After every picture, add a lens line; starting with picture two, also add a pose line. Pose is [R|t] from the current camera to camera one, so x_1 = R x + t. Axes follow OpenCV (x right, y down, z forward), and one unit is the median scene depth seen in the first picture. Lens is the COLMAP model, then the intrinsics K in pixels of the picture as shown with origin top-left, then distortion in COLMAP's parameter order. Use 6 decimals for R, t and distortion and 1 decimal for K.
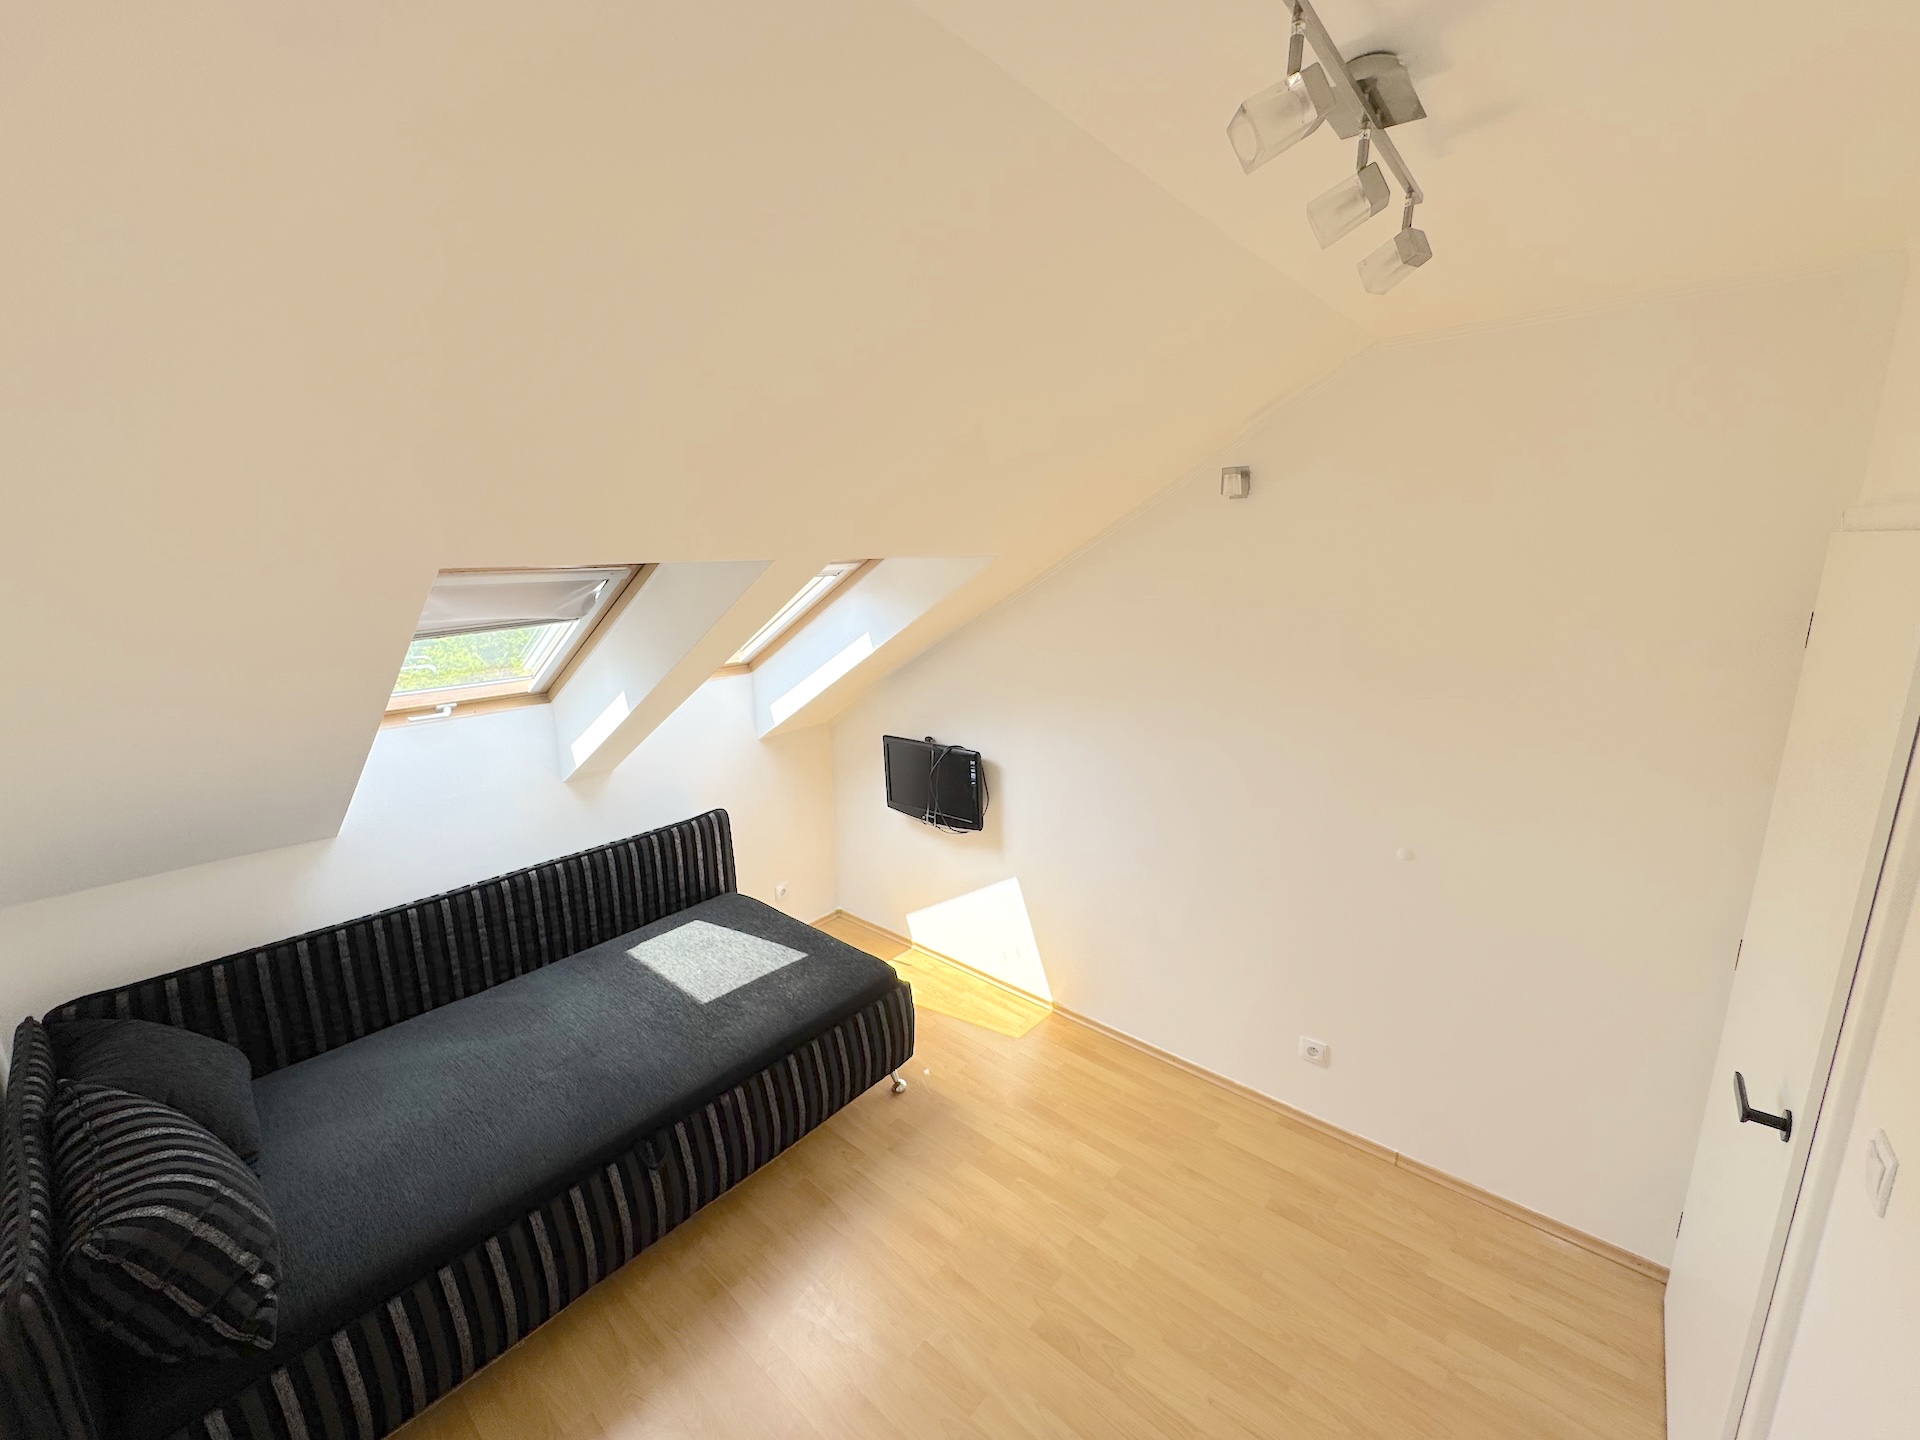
lens RADIAL K [[773.2, 0, 956.0], [0, 773.2, 723.0], [0, 0, 1]] dist [-0.003467, 0.000134]
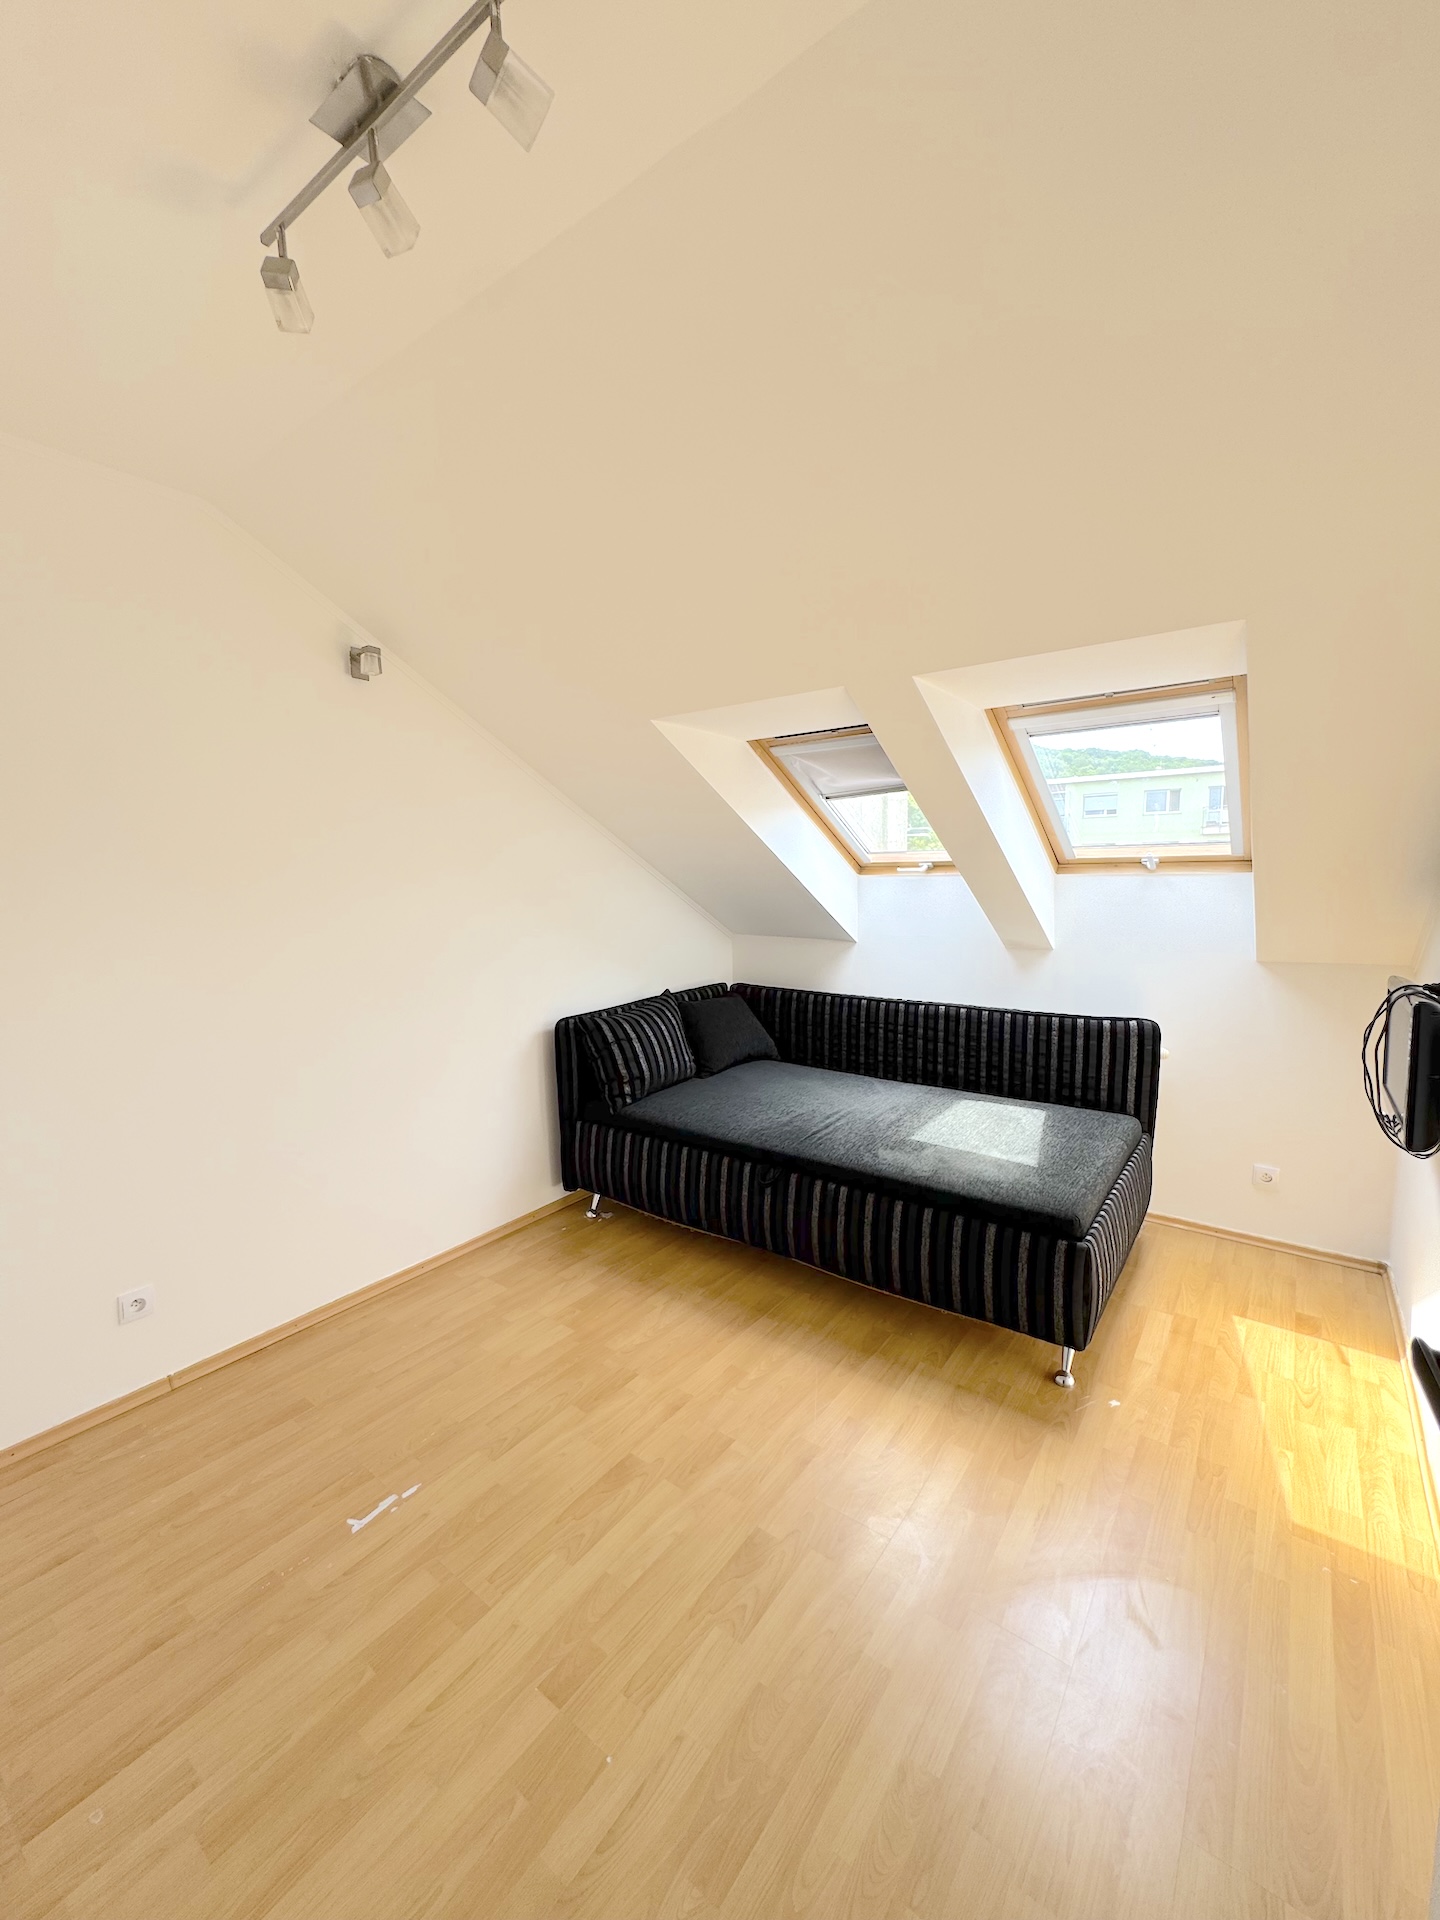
lens RADIAL K [[773.2, 0, 724.4], [0, 773.2, 959.1], [0, 0, 1]] dist [-0.003467, 0.000134]
pose [[0.070803, 0.129549, -0.989042, 0.699863], [-0.202205, 0.972808, 0.112947, 0.060244], [0.976781, 0.191992, 0.095073, 0.612806]]
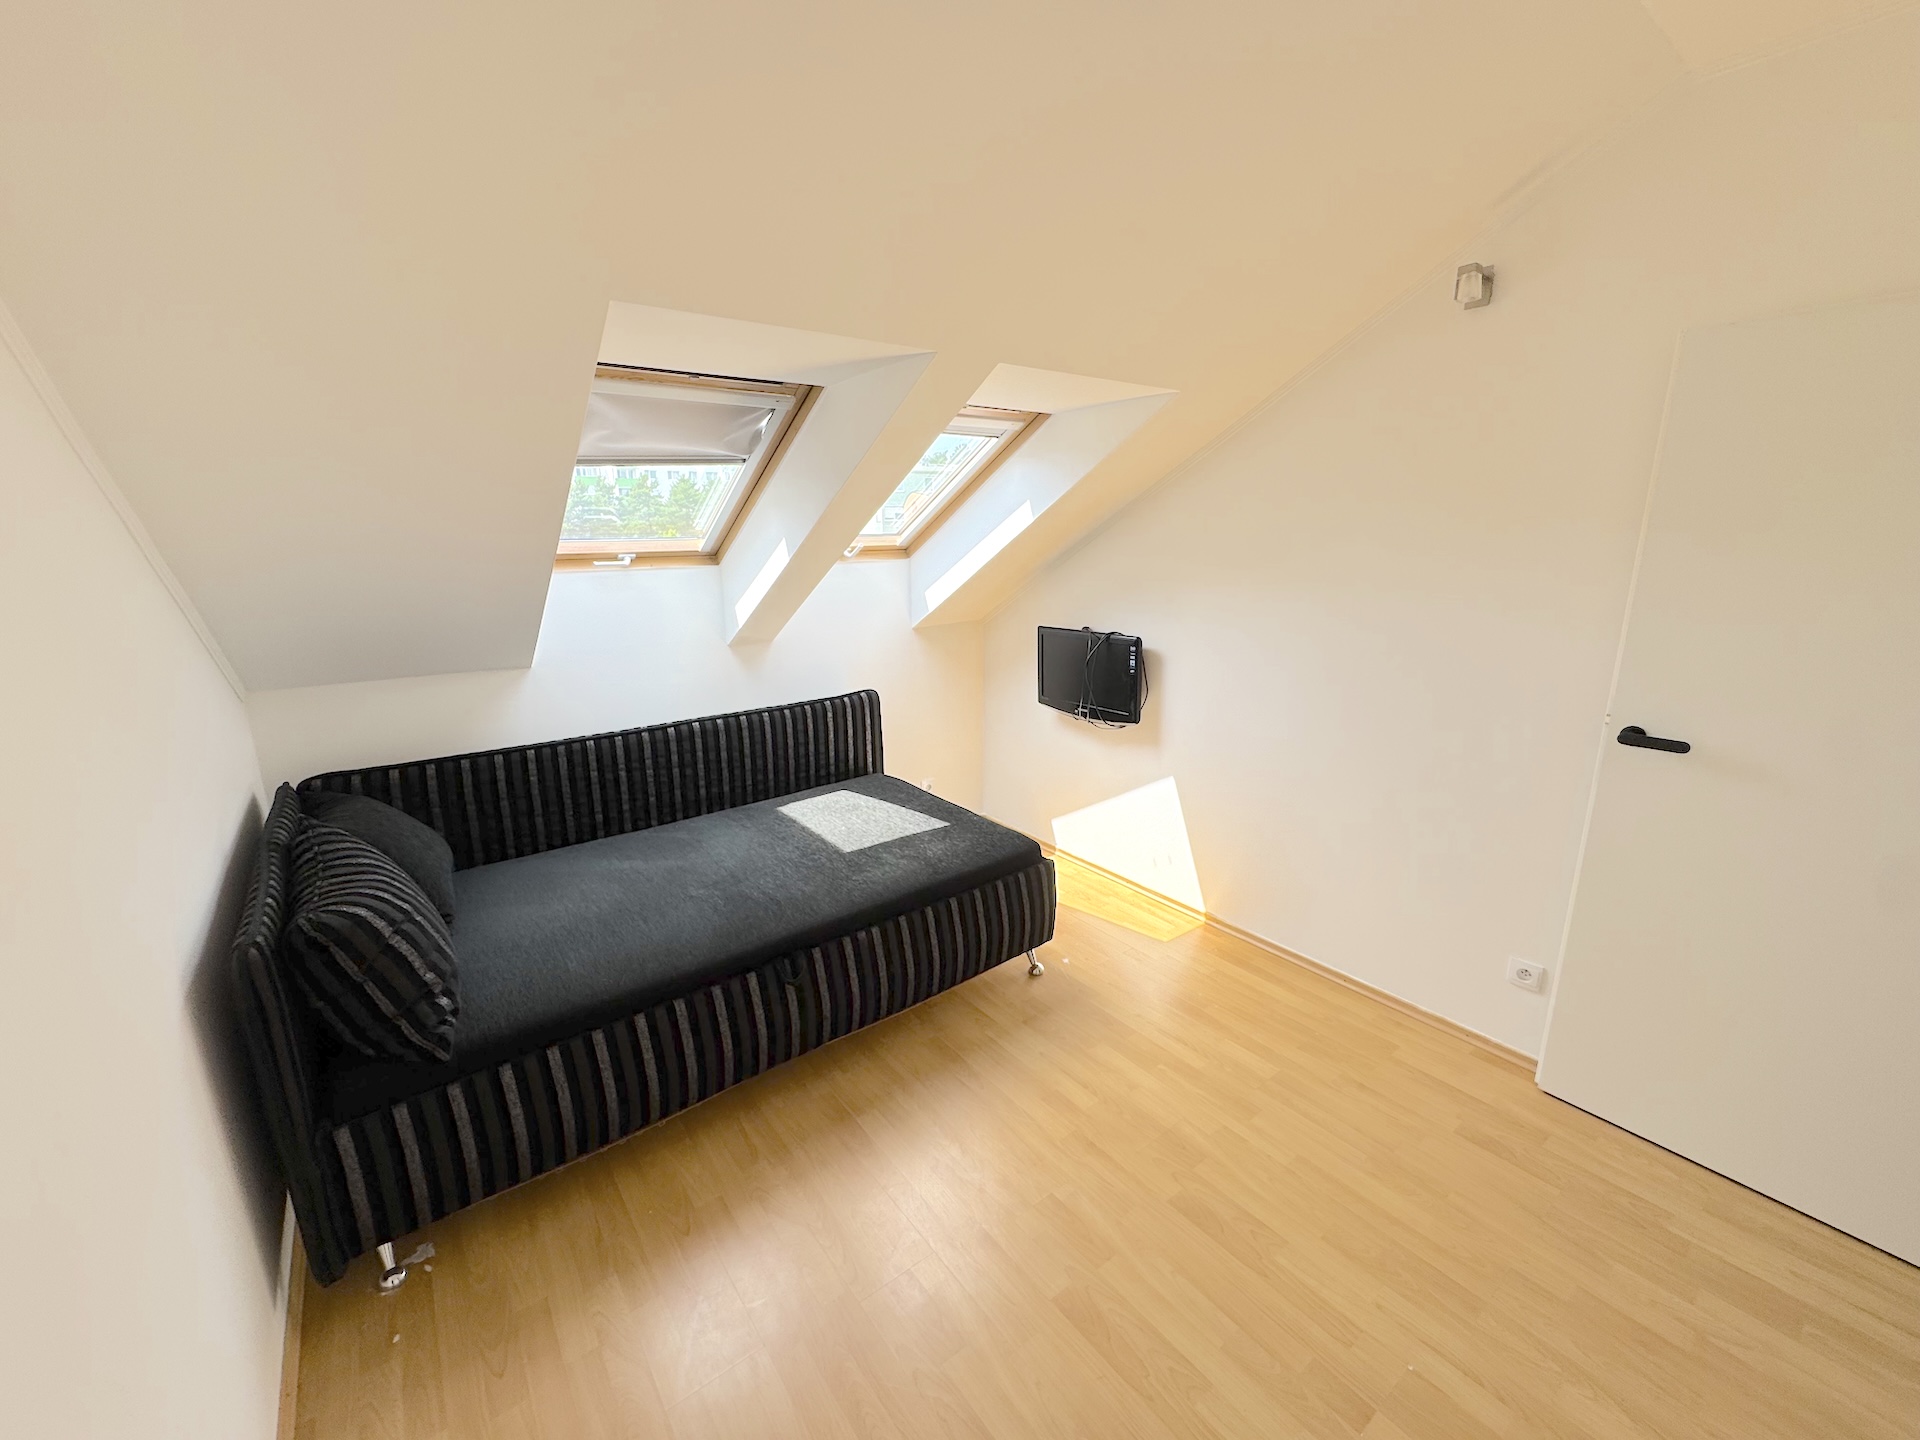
lens RADIAL K [[773.2, 0, 954.1], [0, 773.2, 724.6], [0, 0, 1]] dist [-0.003467, 0.000134]
pose [[0.979316, 0.055541, -0.194565, -0.004034], [-0.049778, 0.998168, 0.034389, 0.161325], [0.196118, -0.023992, 0.980287, 0.051617]]
